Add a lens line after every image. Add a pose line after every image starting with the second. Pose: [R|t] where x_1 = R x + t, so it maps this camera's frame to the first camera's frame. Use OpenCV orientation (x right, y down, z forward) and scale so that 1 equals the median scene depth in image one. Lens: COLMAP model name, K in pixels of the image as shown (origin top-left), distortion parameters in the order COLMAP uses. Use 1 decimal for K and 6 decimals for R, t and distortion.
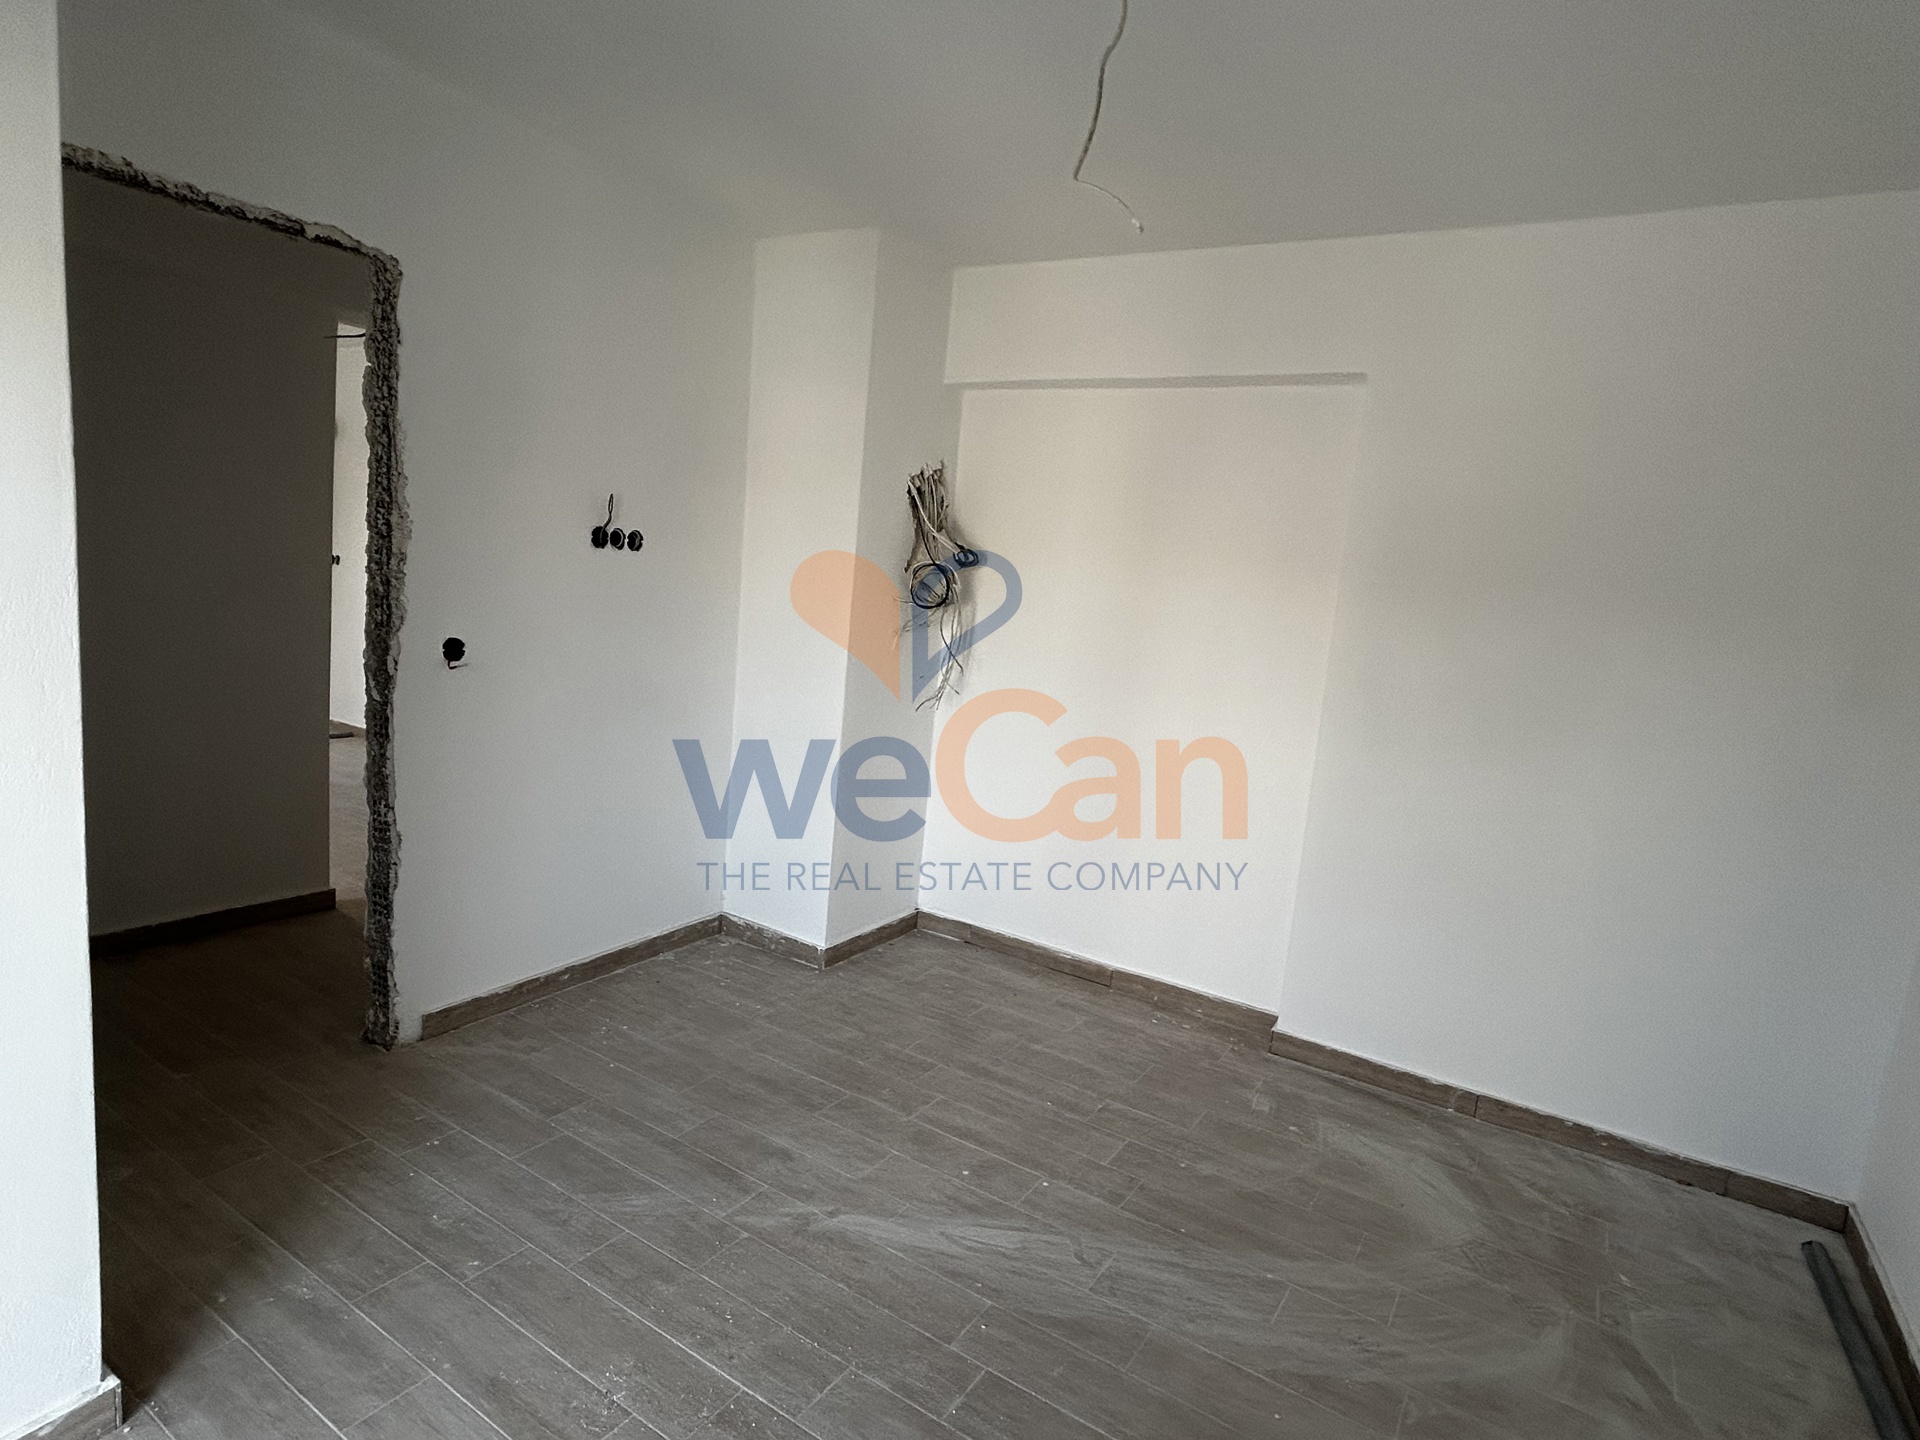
lens RADIAL K [[1037.0, 0, 944.7], [0, 1037.0, 719.1], [0, 0, 1]] dist [0.001036, 0.001365]
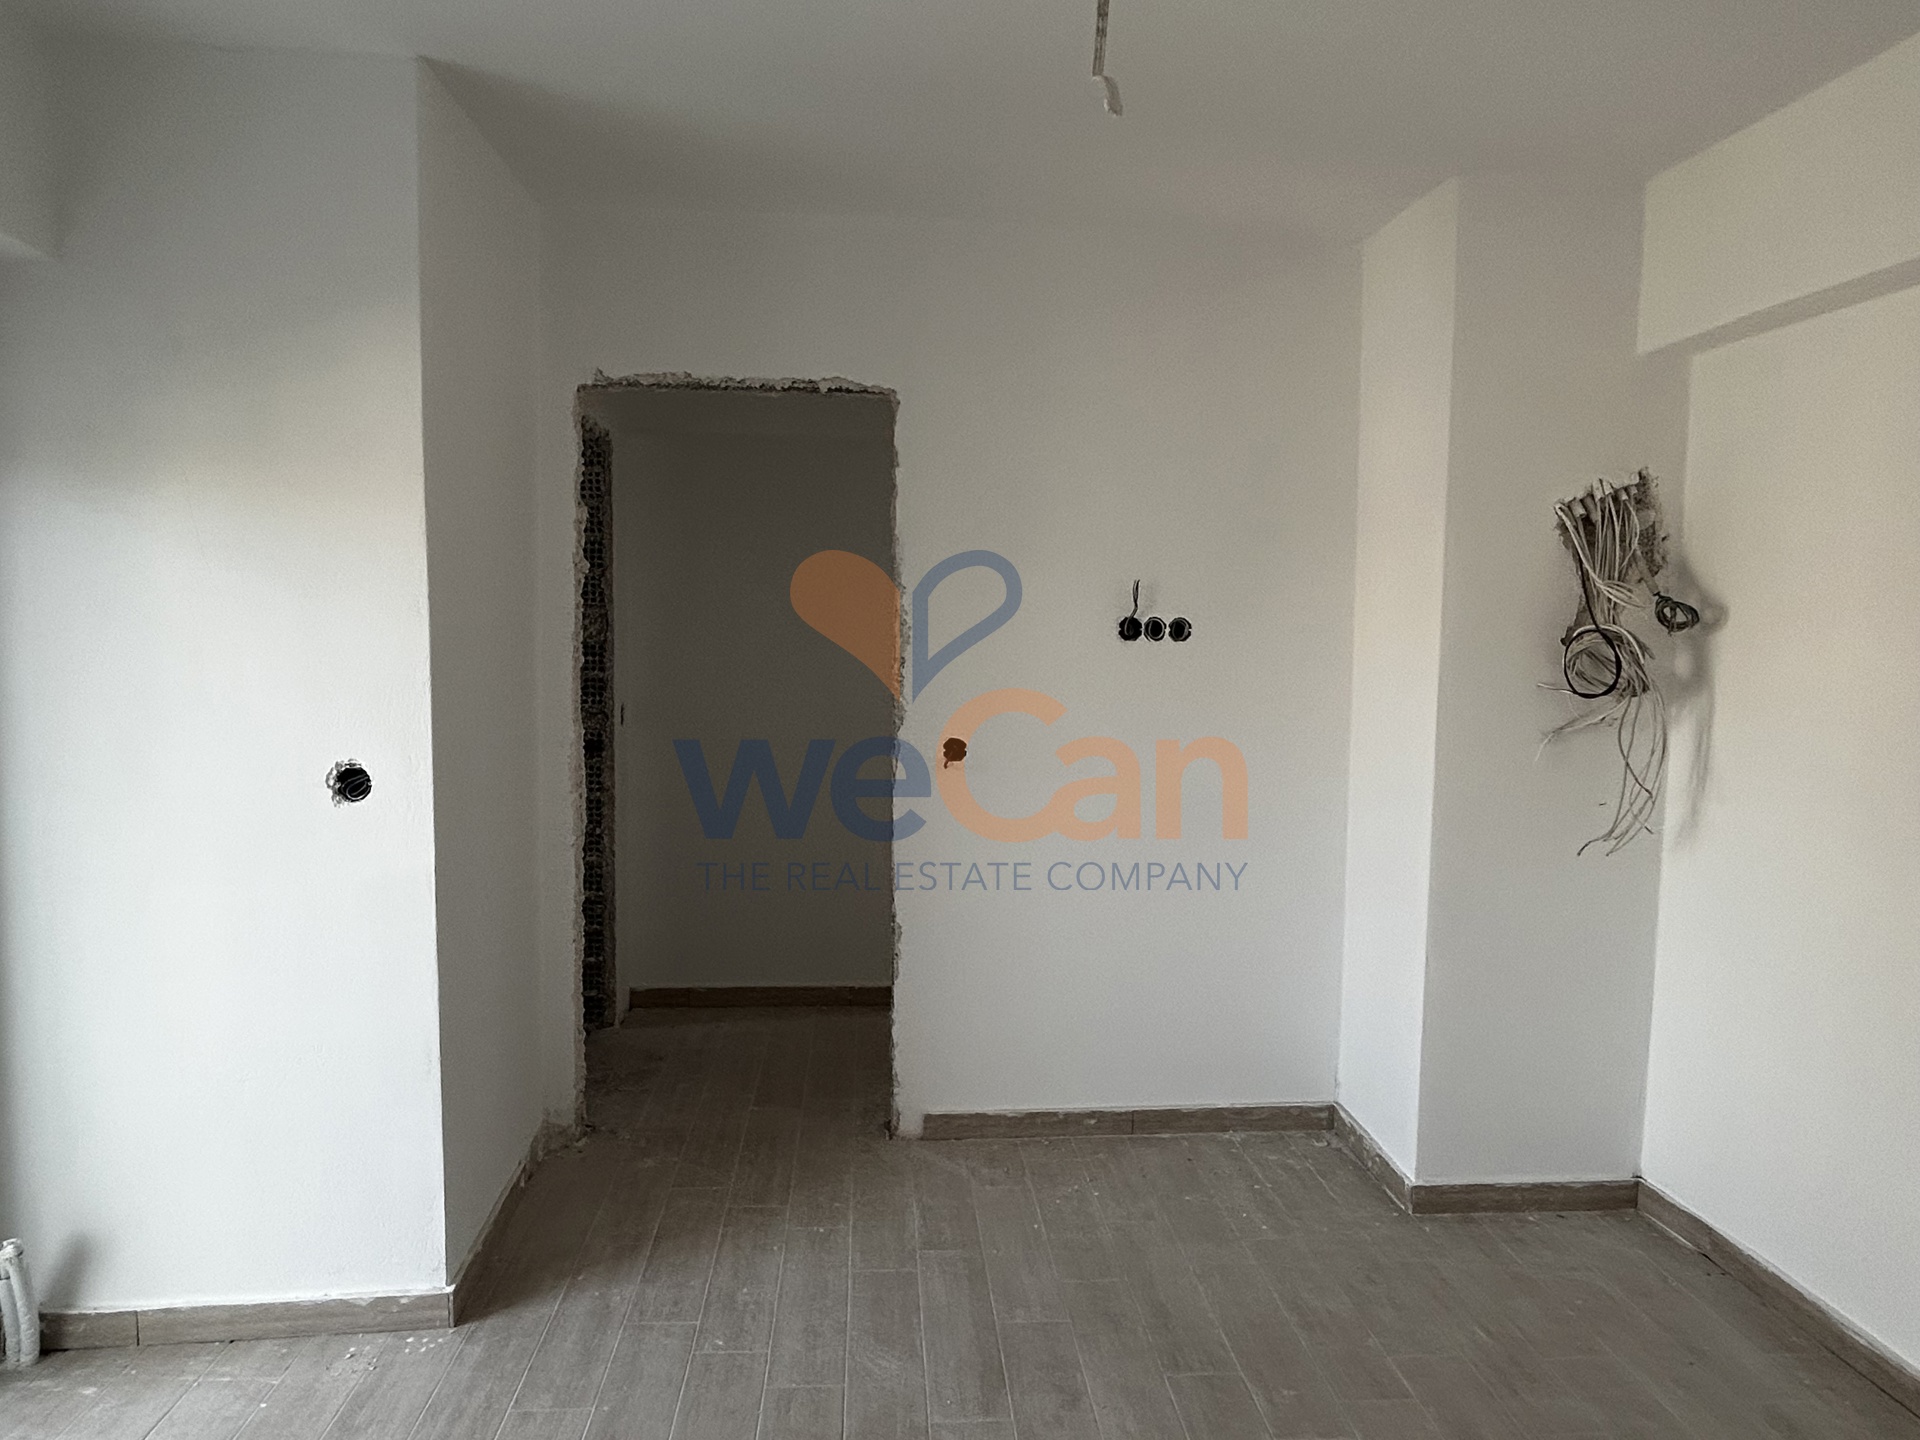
lens RADIAL K [[1195.6, 0, 947.0], [0, 1195.6, 720.2], [0, 0, 1]] dist [0.000141, -0.001648]
pose [[0.589064, -0.017227, -0.807903, 0.445093], [-0.075863, 0.994178, -0.076513, -0.005932], [0.804518, 0.106362, 0.584327, 0.301548]]
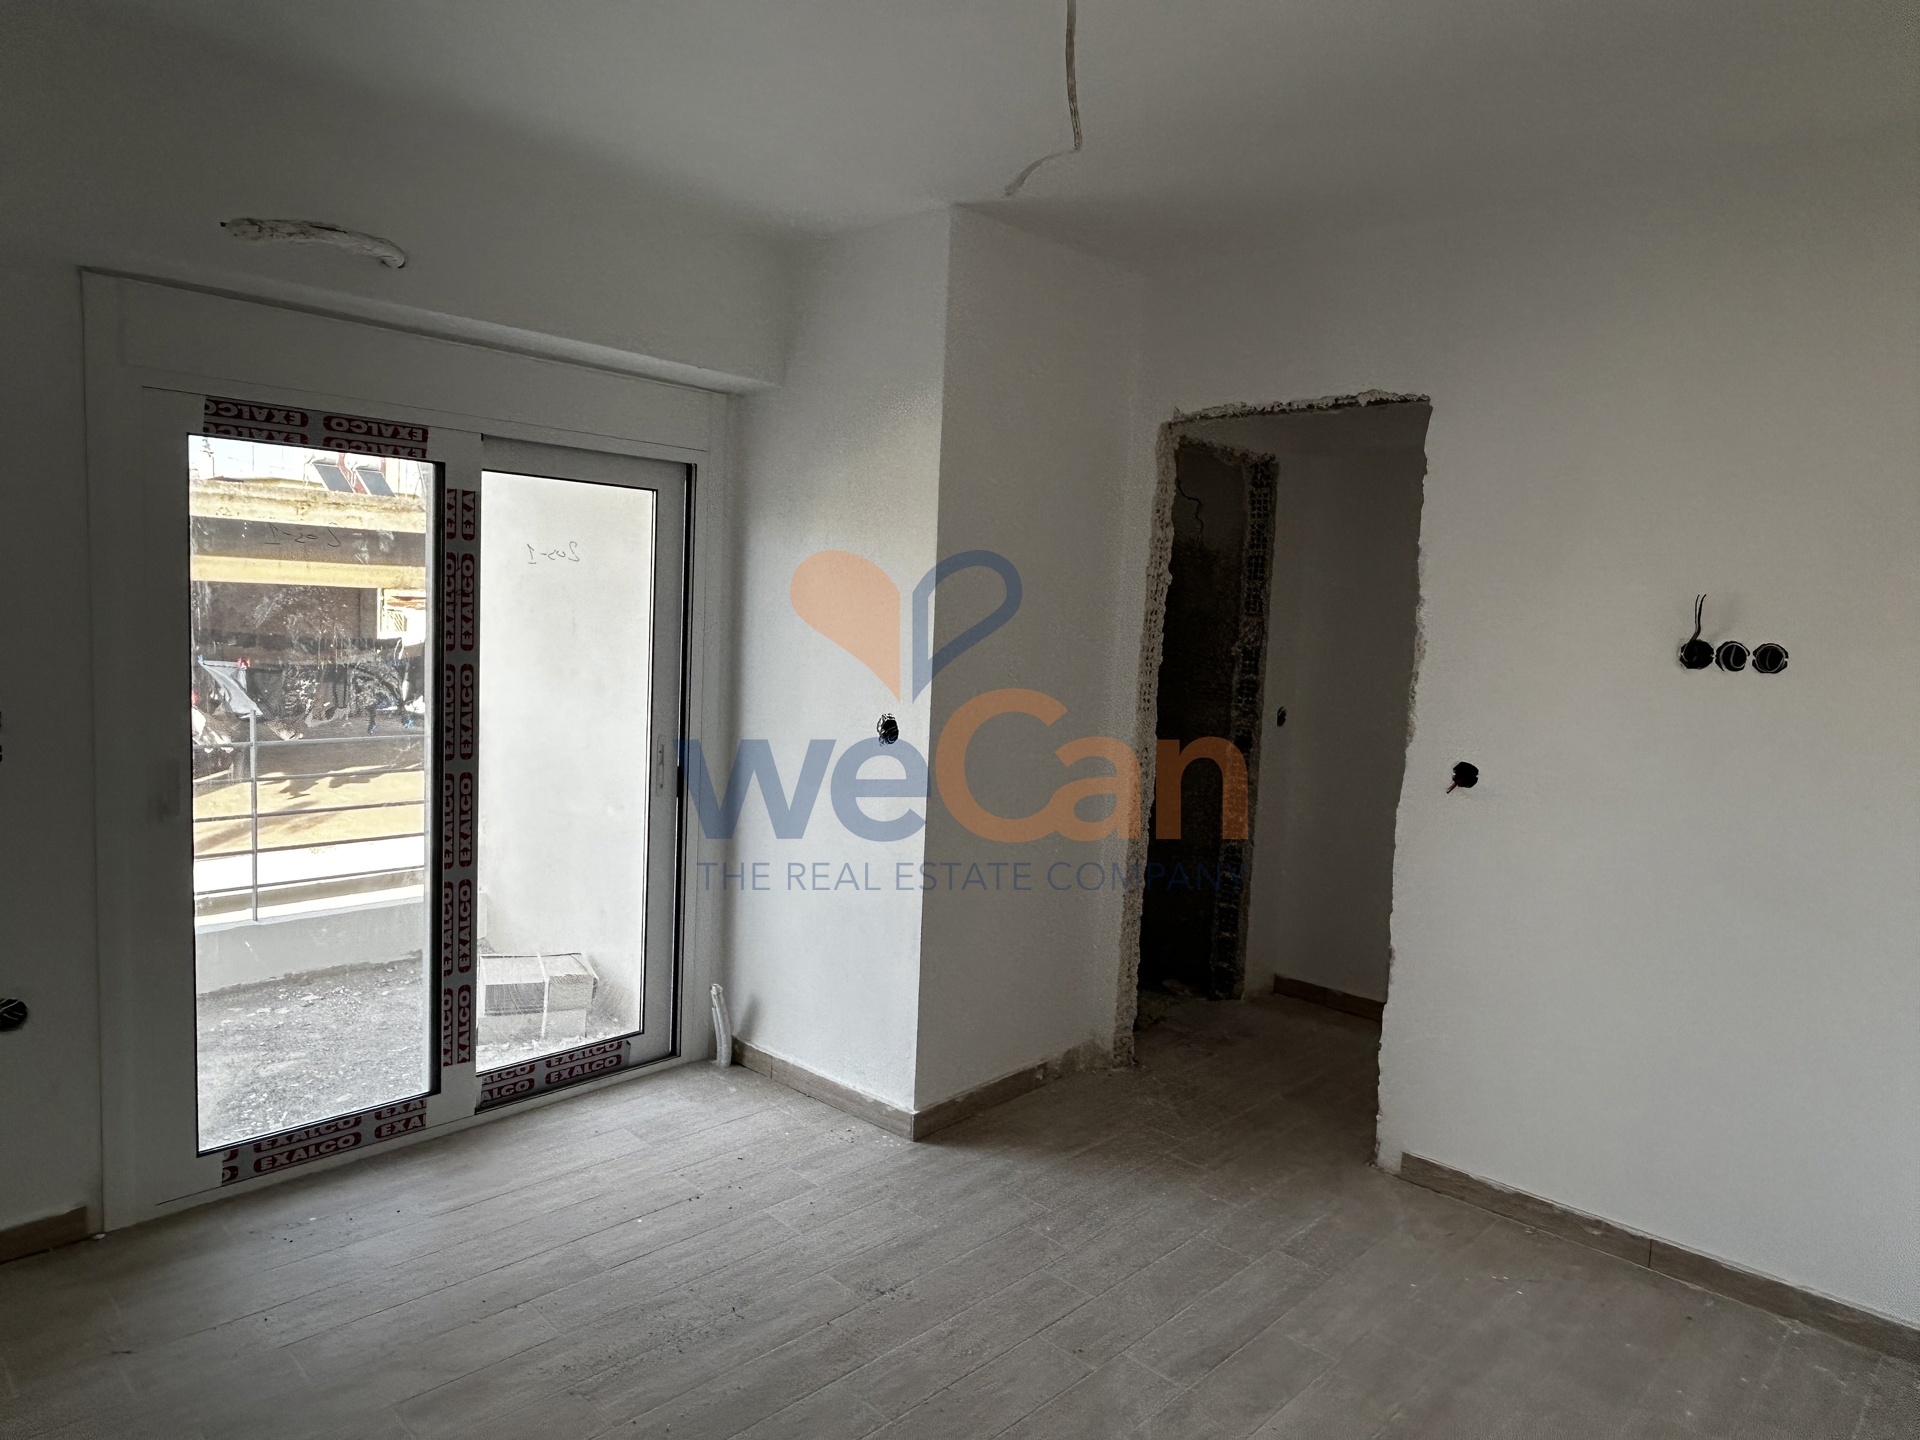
lens RADIAL K [[1192.8, 0, 943.0], [0, 1192.8, 716.6], [0, 0, 1]] dist [0.022423, -0.046119]
pose [[-0.205615, -0.010152, -0.978580, 0.658956], [-0.204021, 0.978420, 0.032718, -0.055593], [0.957130, 0.206378, -0.203249, 0.730828]]
